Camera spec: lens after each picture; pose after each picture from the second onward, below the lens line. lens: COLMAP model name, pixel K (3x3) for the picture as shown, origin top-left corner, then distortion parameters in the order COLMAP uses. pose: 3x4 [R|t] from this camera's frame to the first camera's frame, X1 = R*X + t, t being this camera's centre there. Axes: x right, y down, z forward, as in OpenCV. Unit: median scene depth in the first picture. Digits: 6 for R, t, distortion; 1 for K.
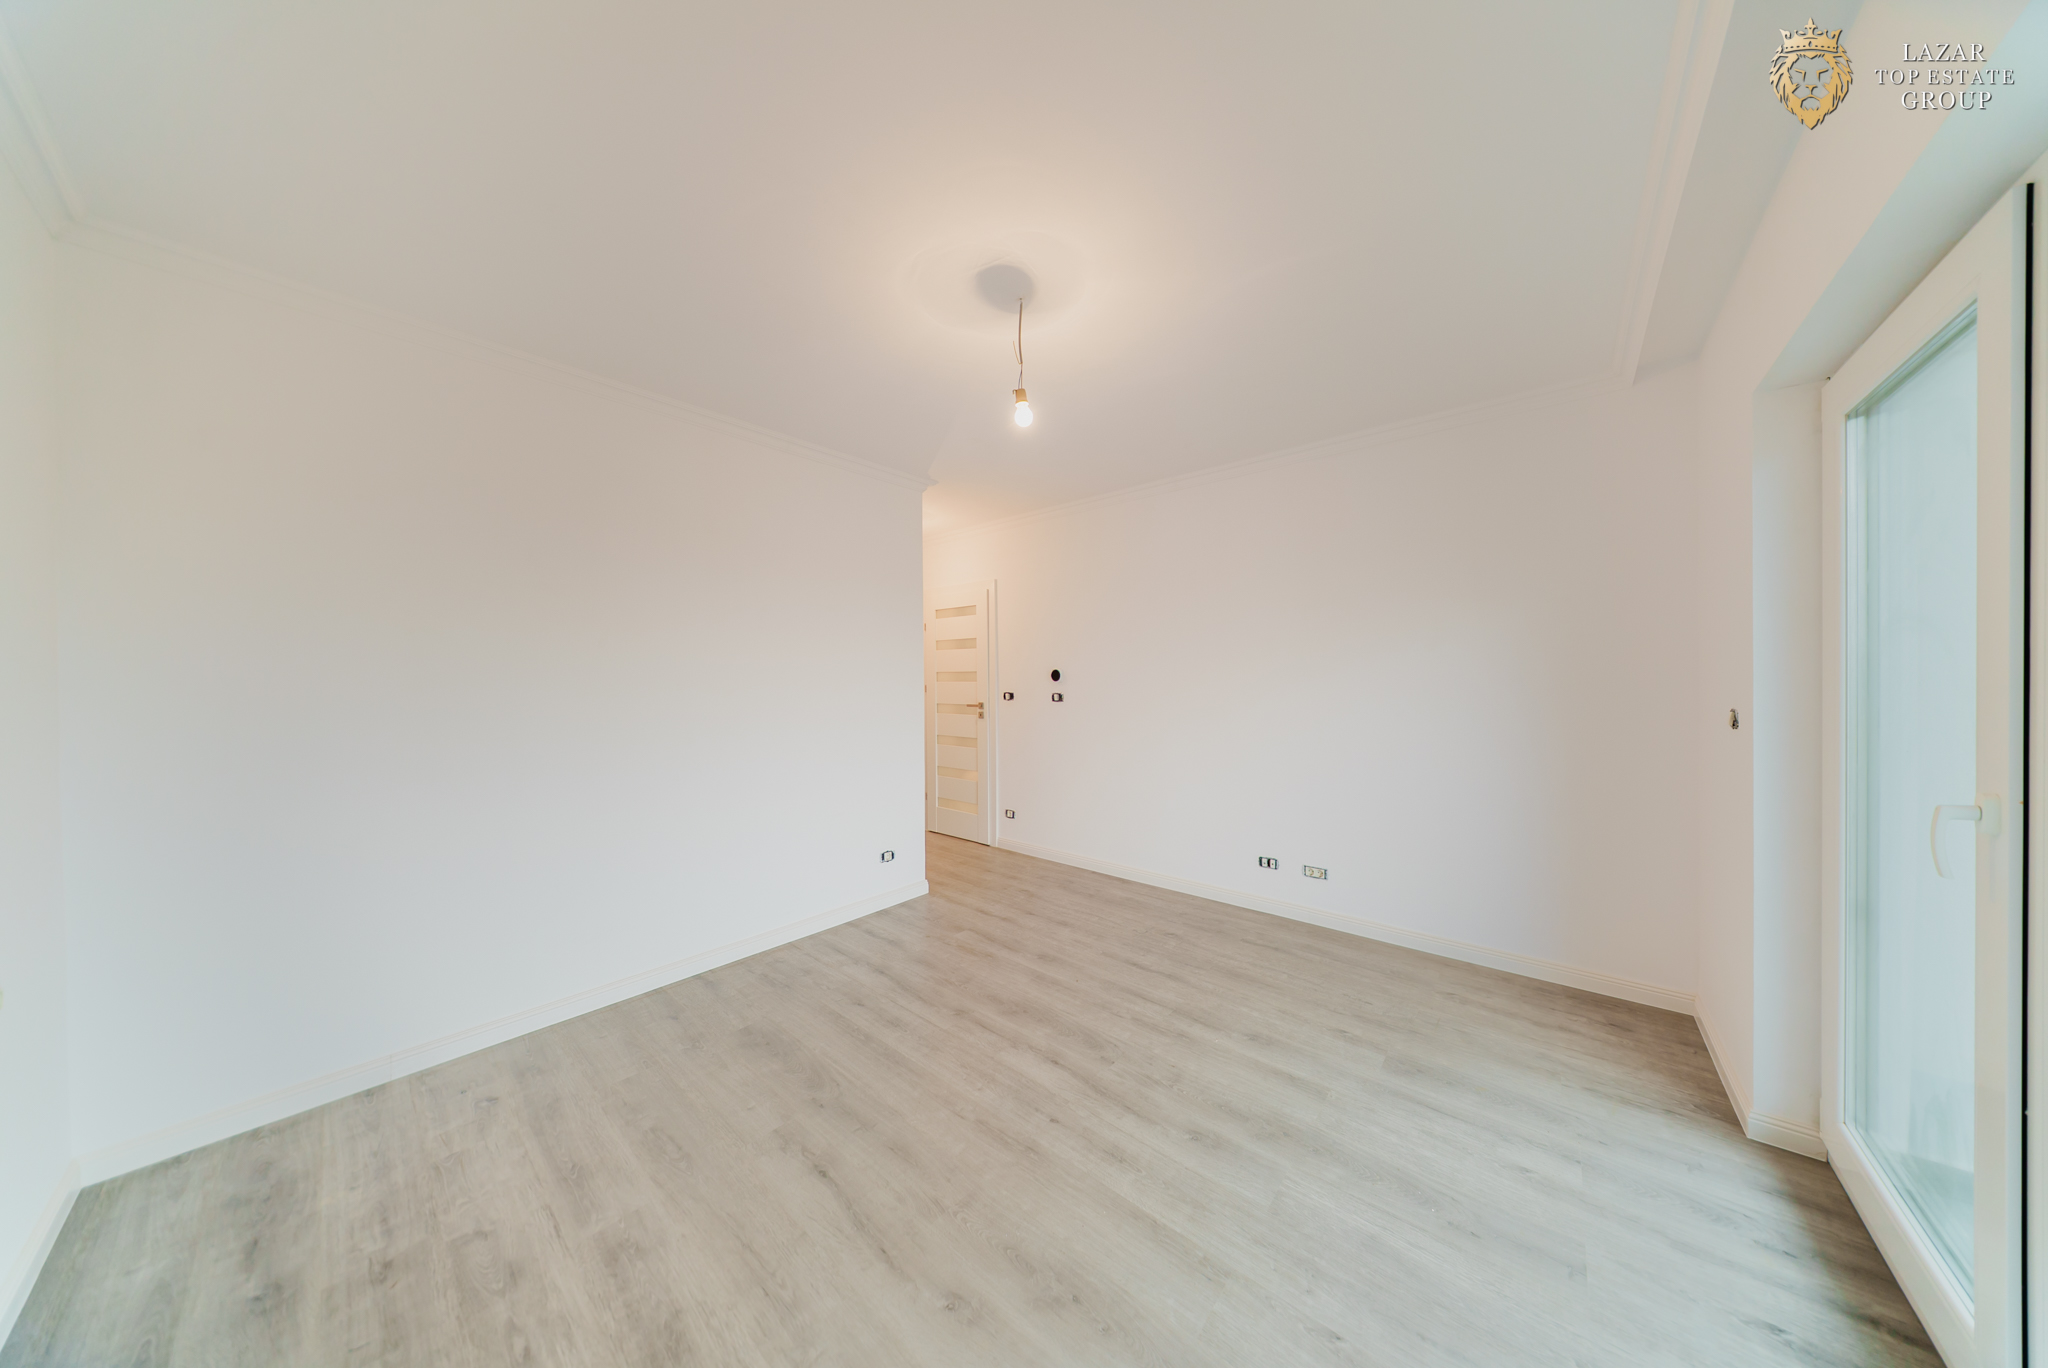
lens RADIAL K [[603.5, 0, 1028.8], [0, 603.5, 648.9], [0, 0, 1]] dist [-0.000765, -0.001201]
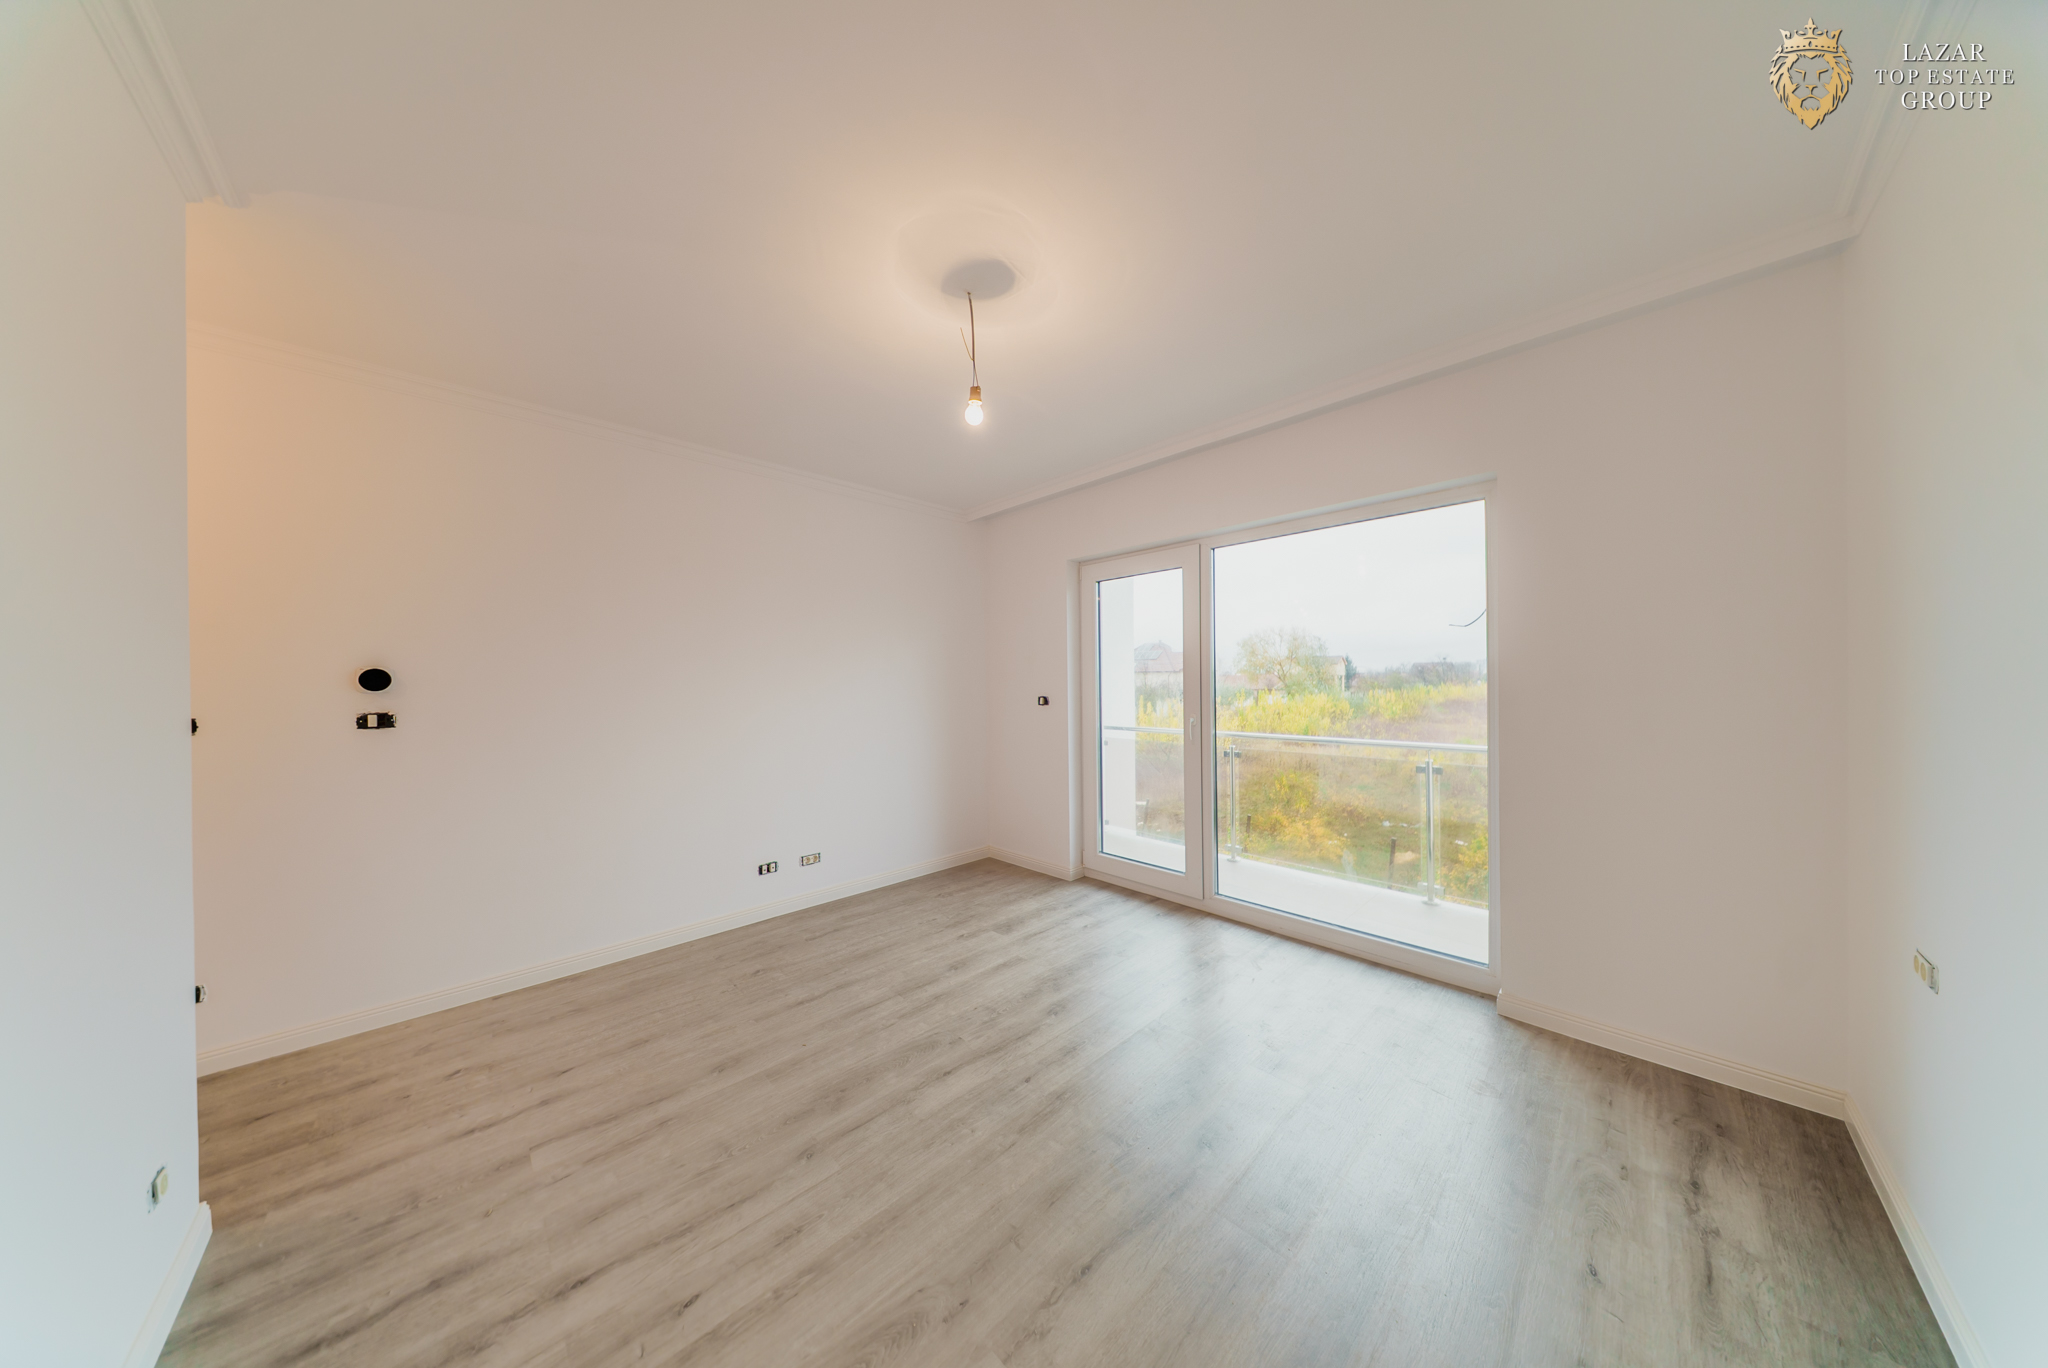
lens RADIAL K [[603.5, 0, 1040.6], [0, 603.5, 673.9], [0, 0, 1]] dist [-0.000765, -0.001201]
pose [[0.076905, 0.015095, 0.996924, -0.784616], [-0.035932, 0.999278, -0.012359, 0.043834], [-0.996391, -0.034871, 0.077392, 0.680960]]
